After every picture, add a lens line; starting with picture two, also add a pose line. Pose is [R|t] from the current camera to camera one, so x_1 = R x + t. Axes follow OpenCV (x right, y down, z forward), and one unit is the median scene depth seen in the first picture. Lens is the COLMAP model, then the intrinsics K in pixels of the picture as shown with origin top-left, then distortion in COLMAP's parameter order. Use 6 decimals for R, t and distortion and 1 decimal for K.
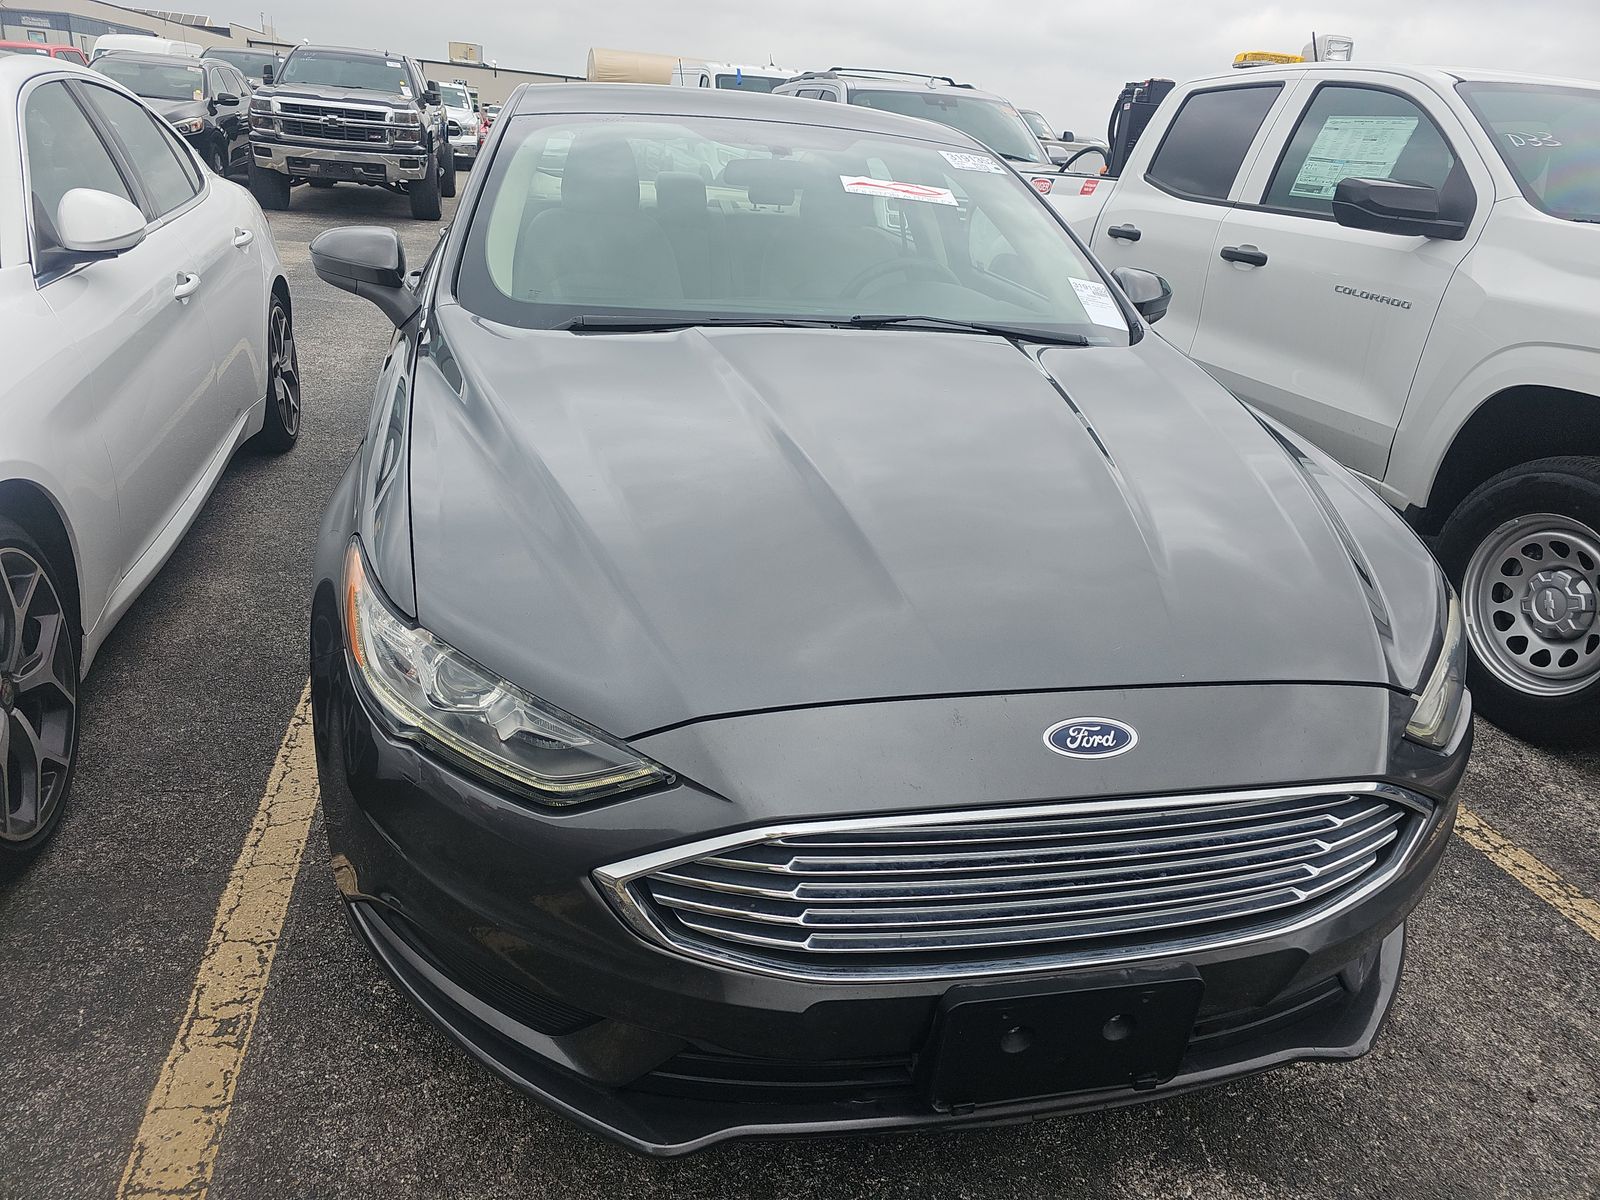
lens RADIAL K [[1149.6, 0, 800.0], [0, 1149.6, 600.0], [0, 0, 1]] dist [0.048652, -0.048496]
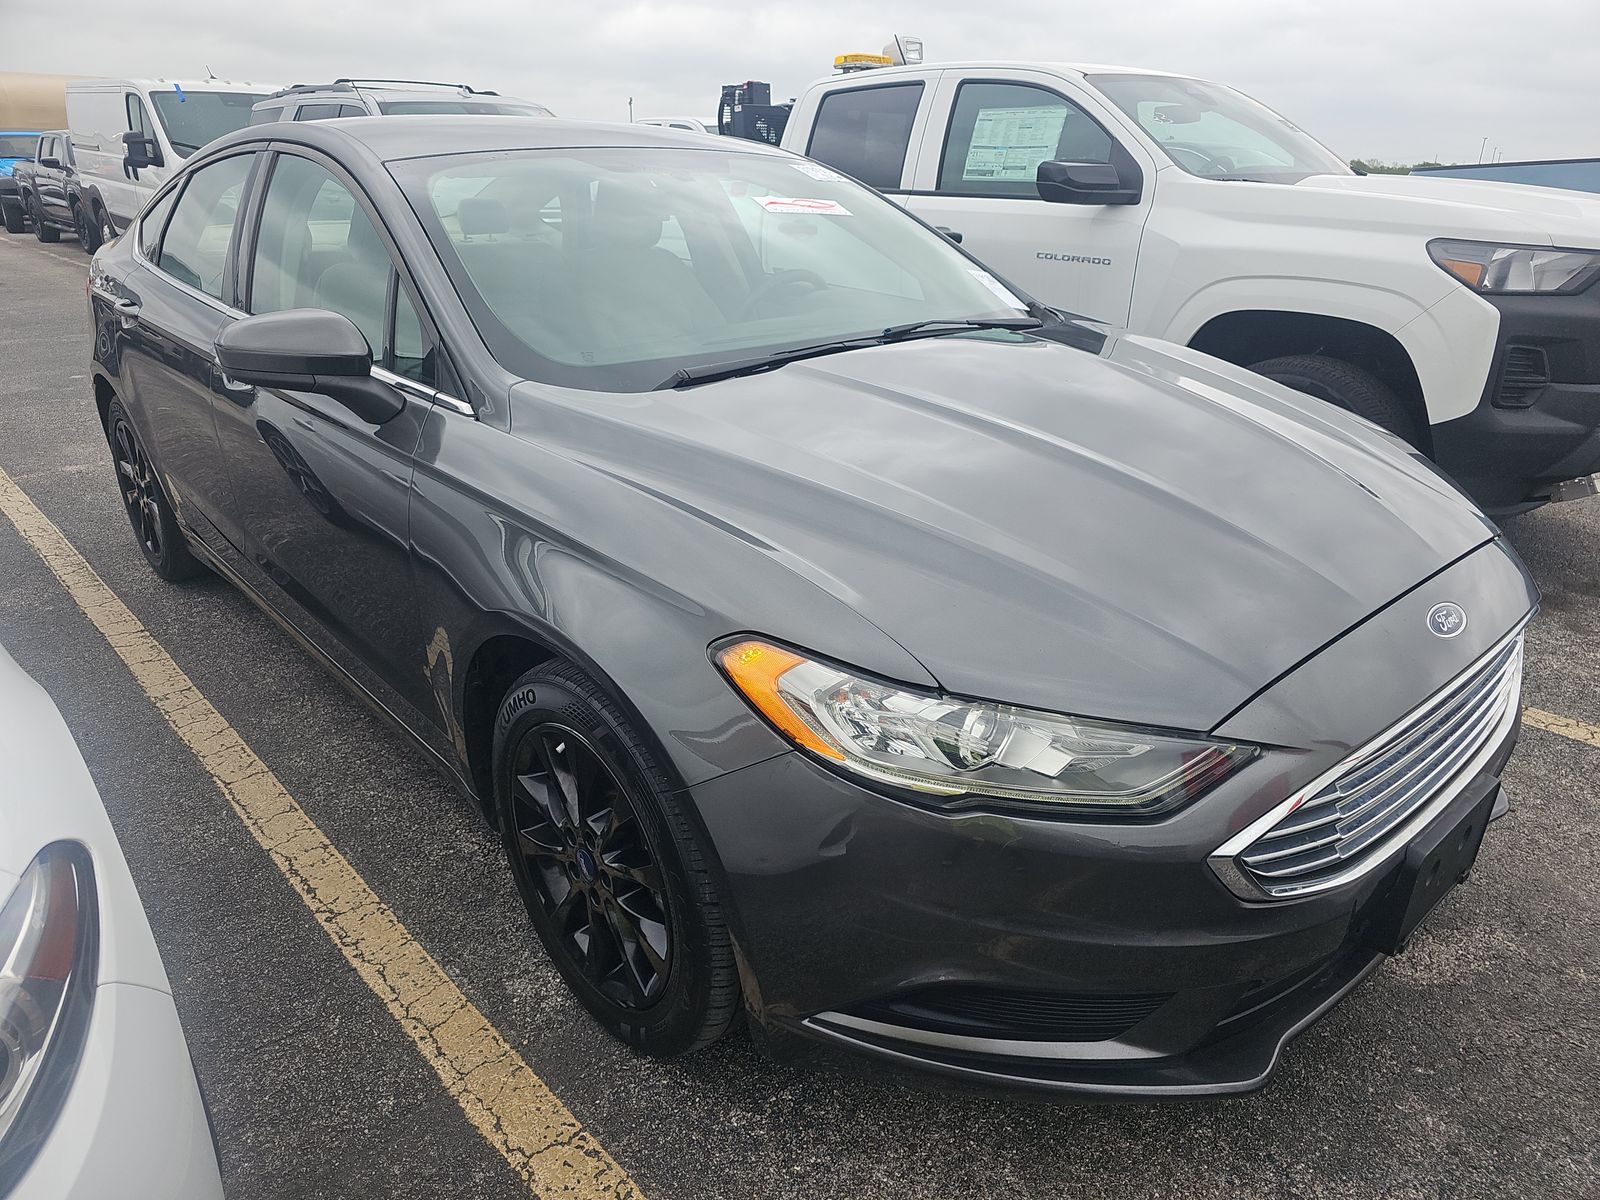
lens RADIAL K [[1148.1, 0, 799.9], [0, 1148.1, 619.8], [0, 0, 1]] dist [0.048568, -0.046582]
pose [[0.850945, -0.258011, 0.457518, -0.390270], [0.249212, 0.965078, 0.080728, -0.067005], [-0.462369, 0.045324, 0.885528, 0.088513]]
